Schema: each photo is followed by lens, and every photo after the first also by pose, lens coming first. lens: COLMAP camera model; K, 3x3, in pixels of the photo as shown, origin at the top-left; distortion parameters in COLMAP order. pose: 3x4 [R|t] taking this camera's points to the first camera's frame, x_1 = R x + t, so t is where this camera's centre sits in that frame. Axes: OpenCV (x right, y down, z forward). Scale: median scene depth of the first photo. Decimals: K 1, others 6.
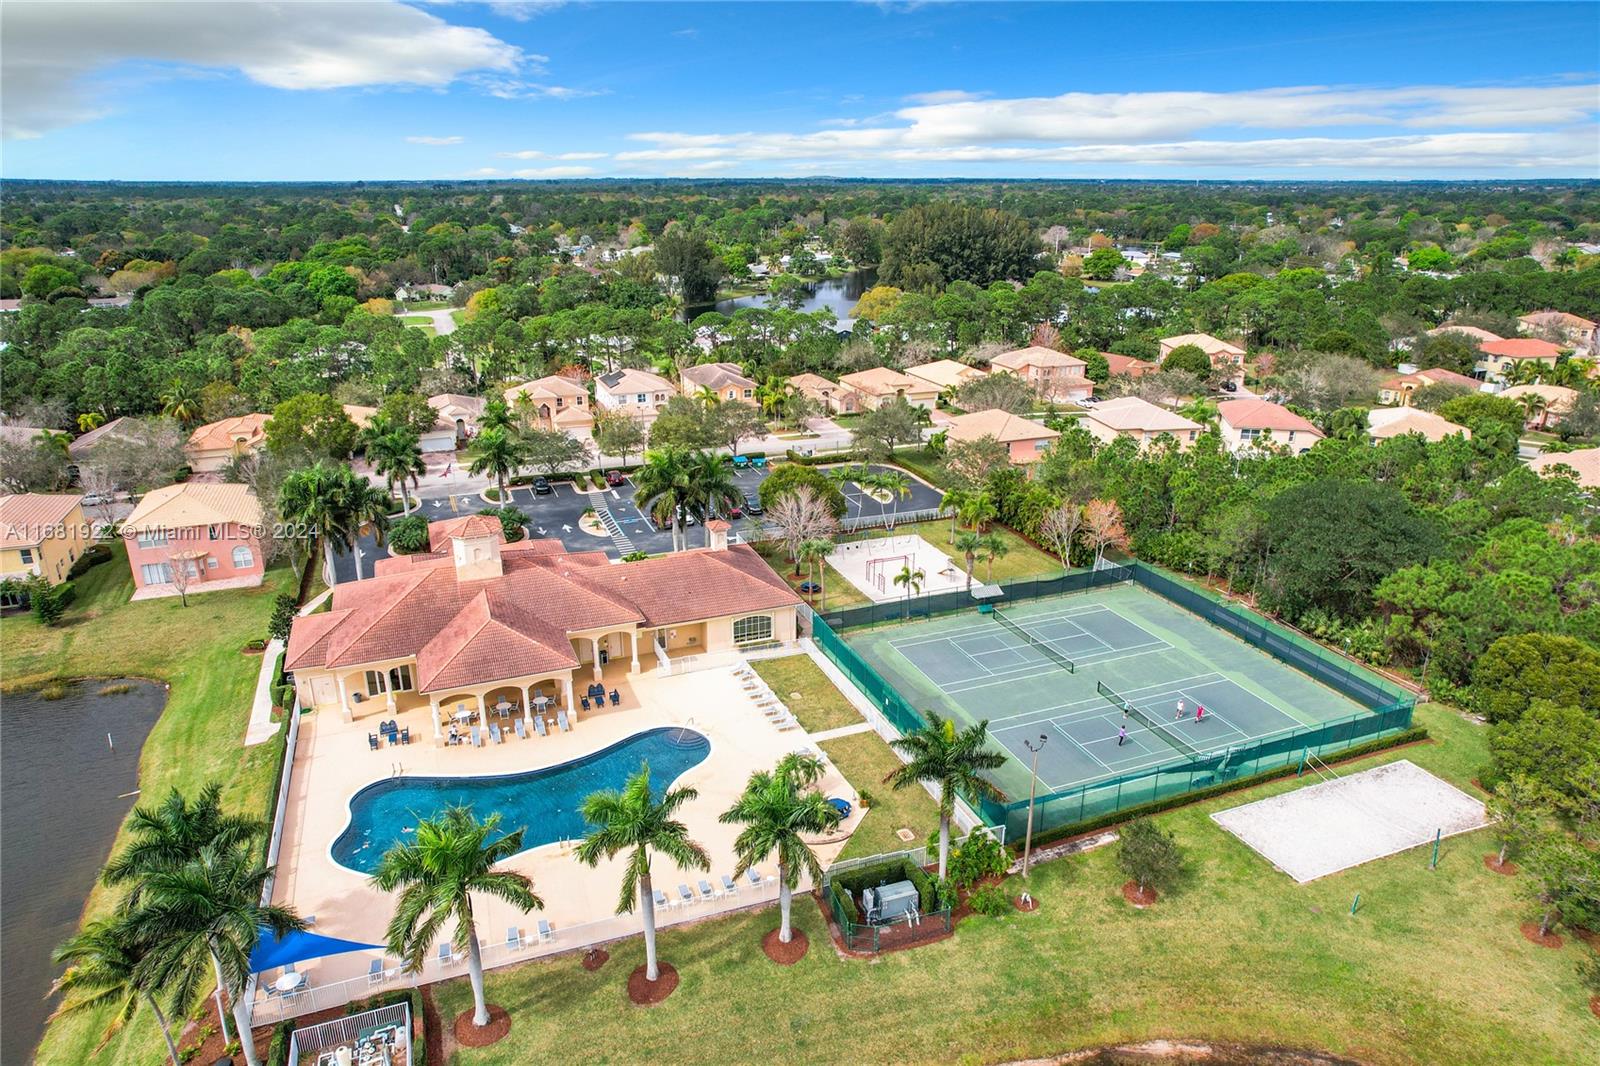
lens RADIAL K [[1022.5, 0, 800.0], [0, 1022.5, 533.0], [0, 0, 1]] dist [-0.060080, 0.076179]
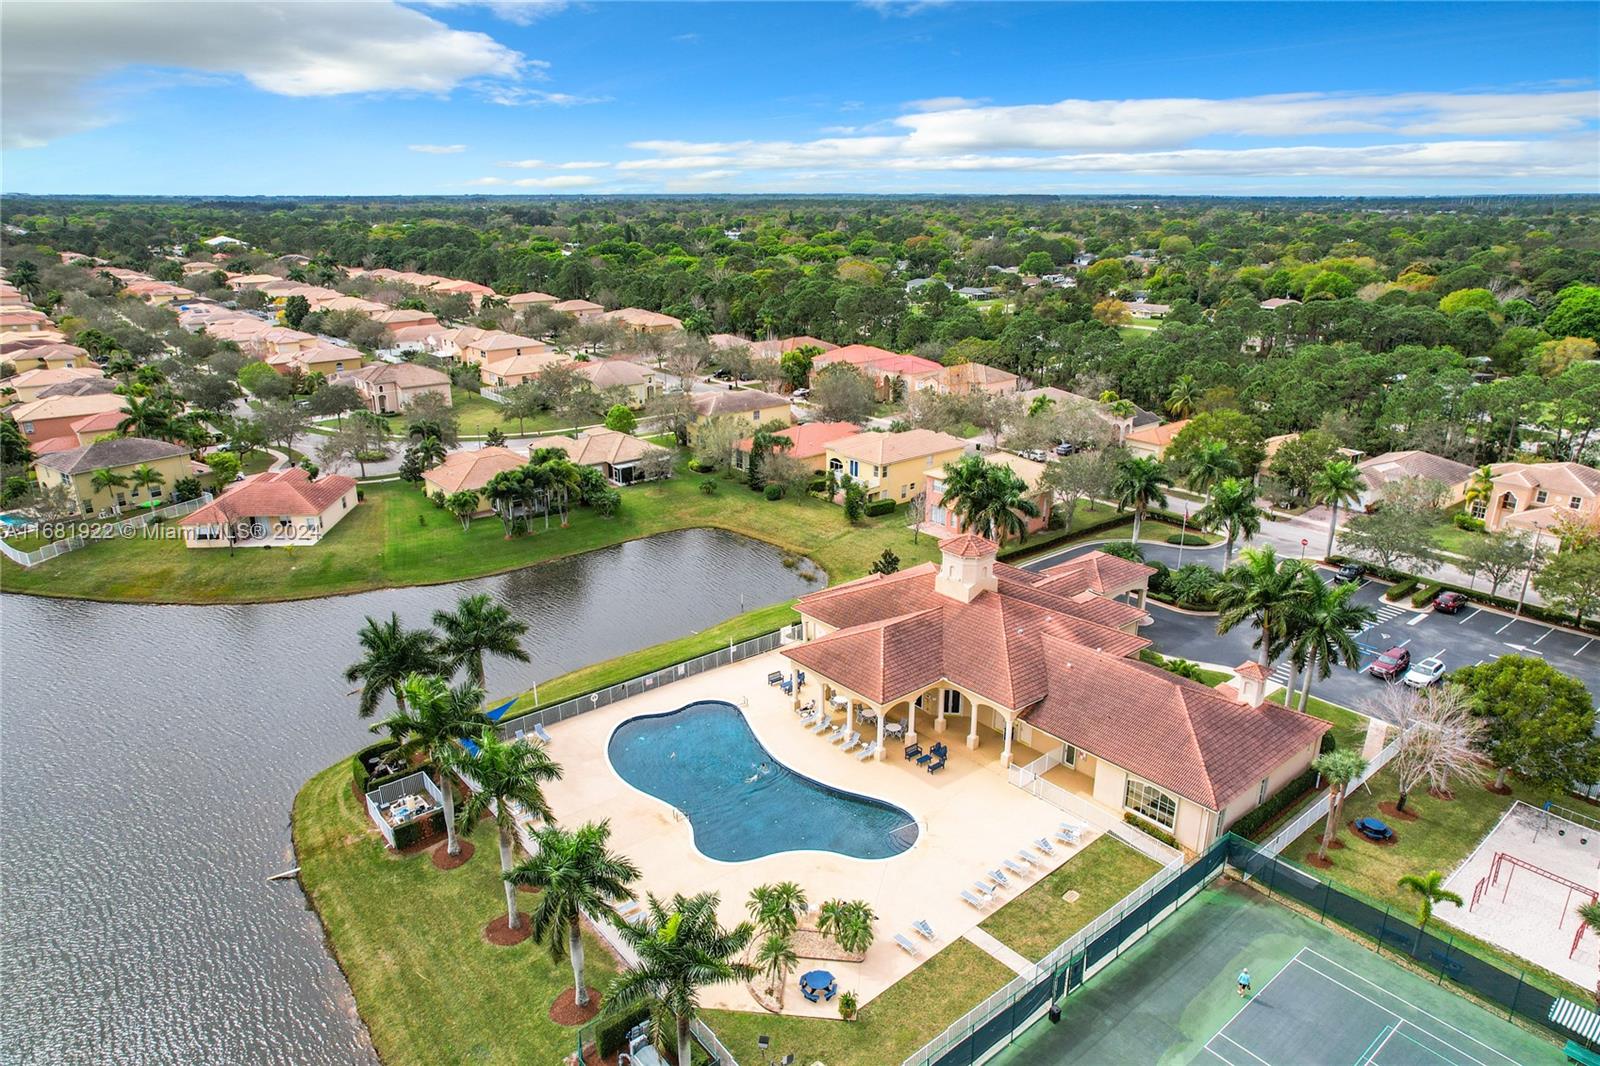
lens RADIAL K [[1013.4, 0, 800.0], [0, 1013.4, 533.0], [0, 0, 1]] dist [-0.061392, 0.083532]
pose [[0.315571, 0.303724, -0.898981, 0.420072], [-0.313055, 0.927671, 0.203525, -0.139417], [0.895774, 0.217204, 0.387828, 0.409736]]
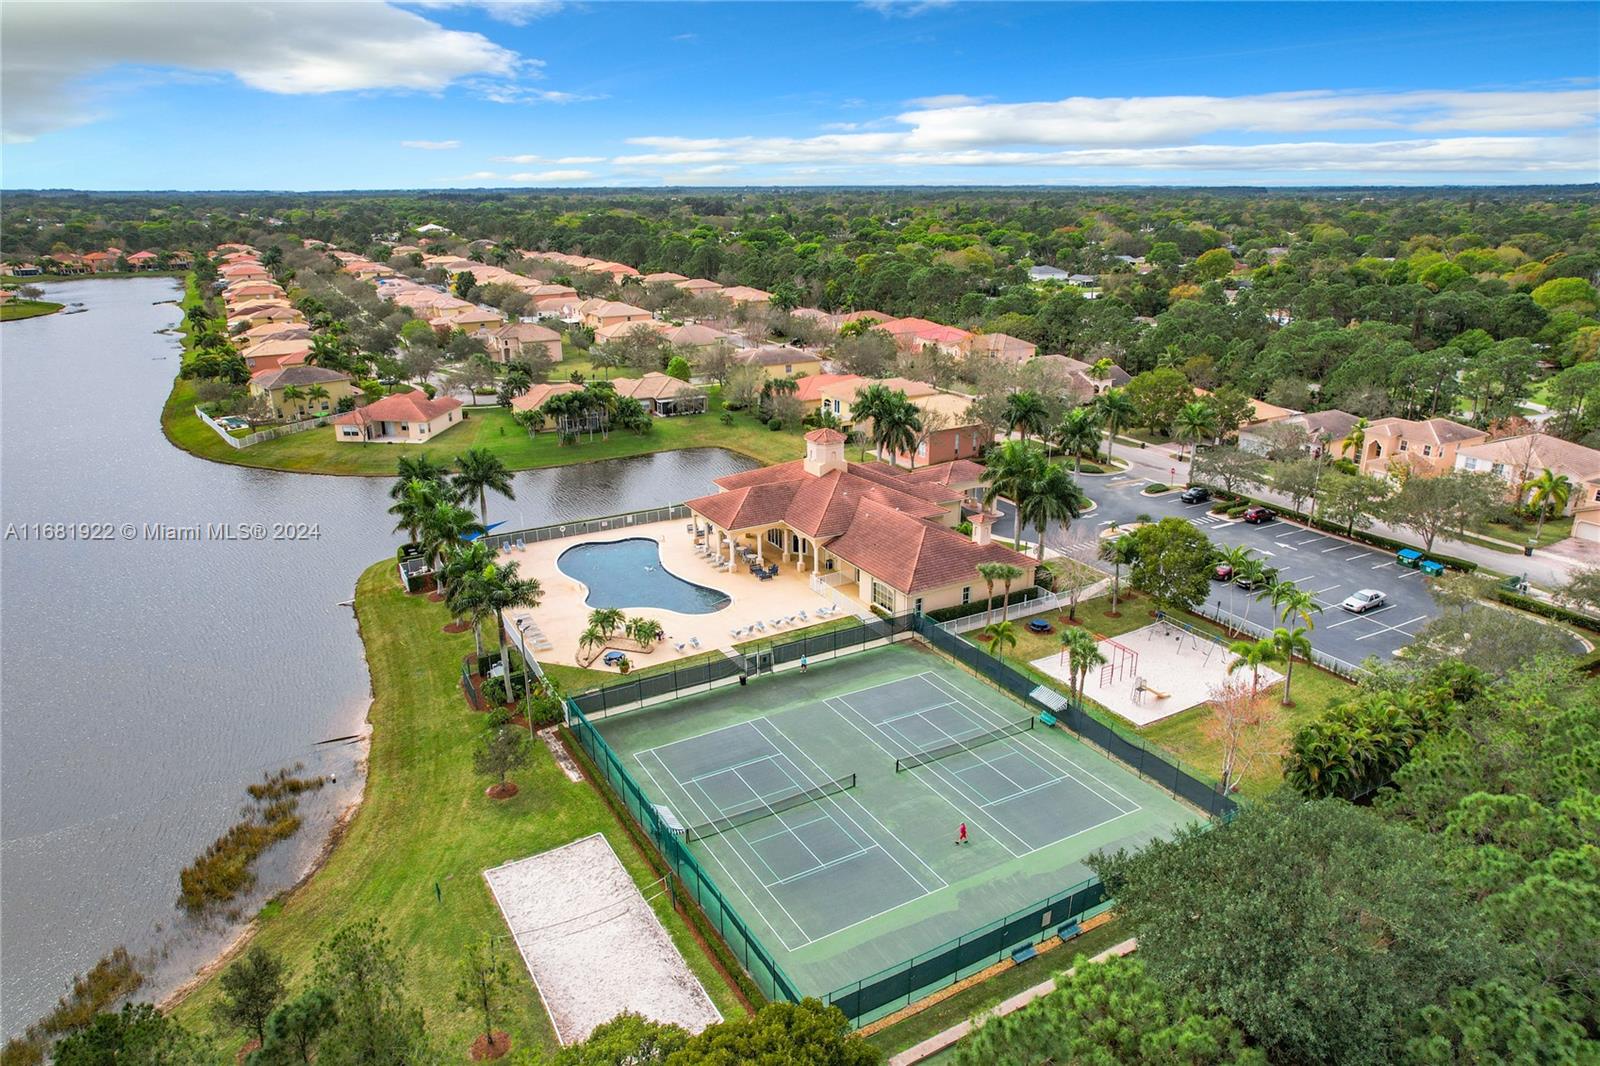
lens RADIAL K [[1023.1, 0, 800.0], [0, 1023.1, 533.0], [0, 0, 1]] dist [-0.050259, 0.059022]
pose [[0.137450, 0.320241, -0.937312, 0.839924], [-0.323201, 0.909000, 0.263173, -0.200738], [0.936295, 0.266767, 0.228444, 0.592046]]
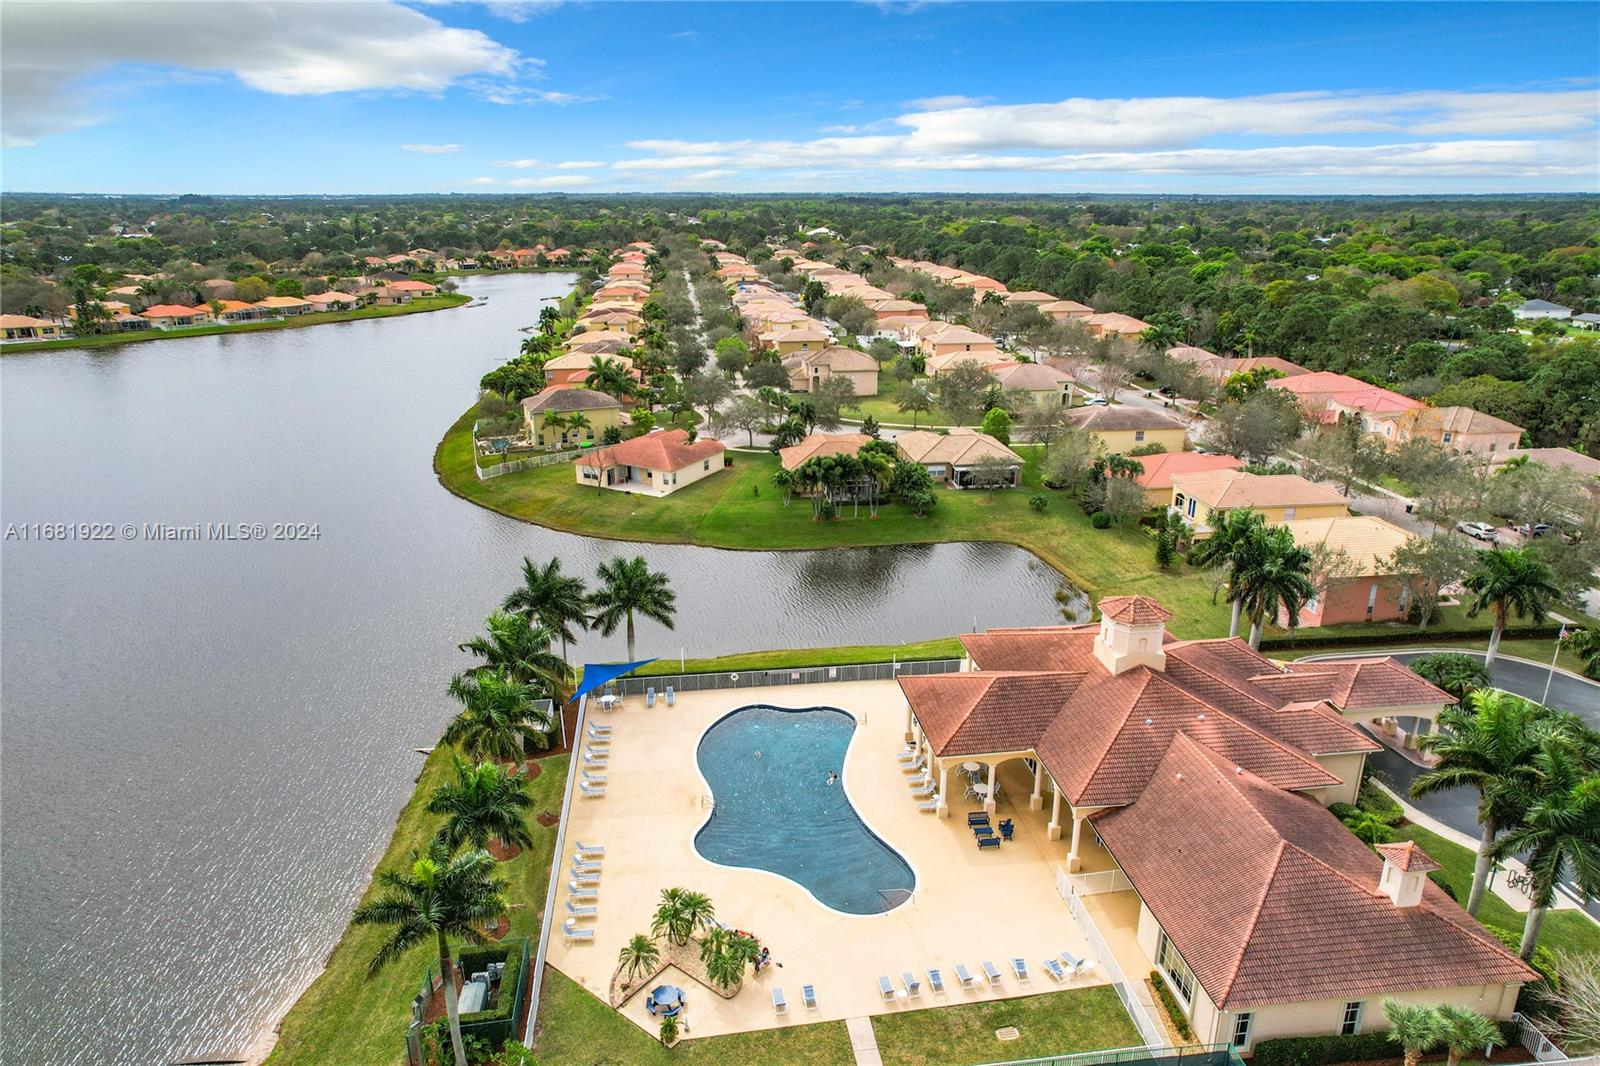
lens RADIAL K [[1012.9, 0, 800.0], [0, 1012.9, 533.0], [0, 0, 1]] dist [-0.047359, 0.050124]
pose [[-0.240975, 0.311498, -0.919184, 0.404444], [-0.319548, 0.868822, 0.378204, -0.240103], [0.916417, 0.384861, -0.109826, 0.699102]]
